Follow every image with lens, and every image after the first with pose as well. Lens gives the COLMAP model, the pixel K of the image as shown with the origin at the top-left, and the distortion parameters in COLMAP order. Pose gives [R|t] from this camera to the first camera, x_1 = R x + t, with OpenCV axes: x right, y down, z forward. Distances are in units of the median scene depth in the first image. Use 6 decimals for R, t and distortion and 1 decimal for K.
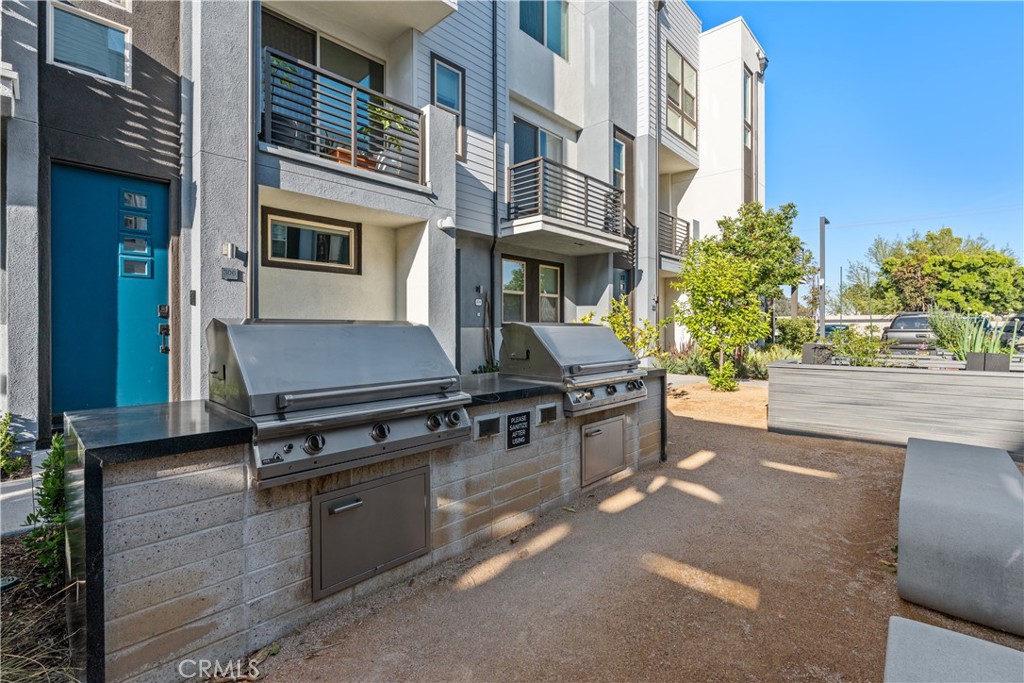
lens RADIAL K [[467.1, 0, 518.2], [0, 467.1, 327.4], [0, 0, 1]] dist [-0.000337, 0.000170]
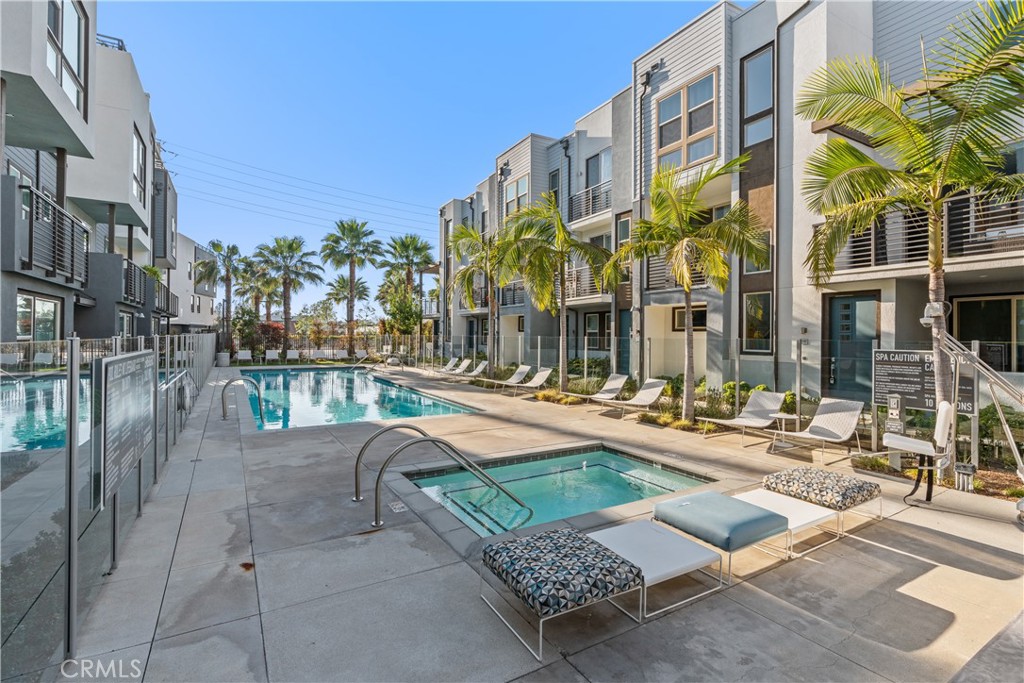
lens RADIAL K [[469.9, 0, 508.3], [0, 469.9, 334.5], [0, 0, 1]] dist [0.000486, 0.000205]
pose [[-0.303792, 0.000253, -0.952738, 1.700074], [-0.002318, 0.999997, 0.001005, -0.093388], [0.952736, 0.002513, -0.303791, 0.760280]]
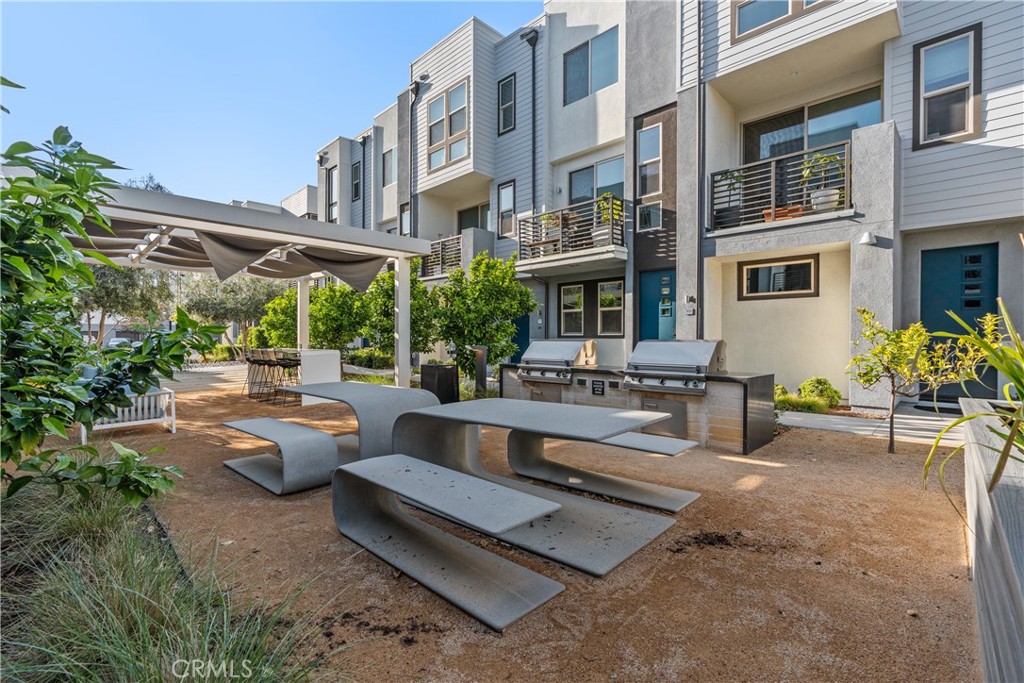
lens RADIAL K [[454.7, 0, 512.0], [0, 454.7, 341.5], [0, 0, 1]] dist [-0.000917, 0.000085]
pose [[-0.028035, 0.007504, -0.999579, 0.802770], [0.002624, 0.999969, 0.007433, -0.007745], [0.999603, -0.002414, -0.028054, 0.236708]]
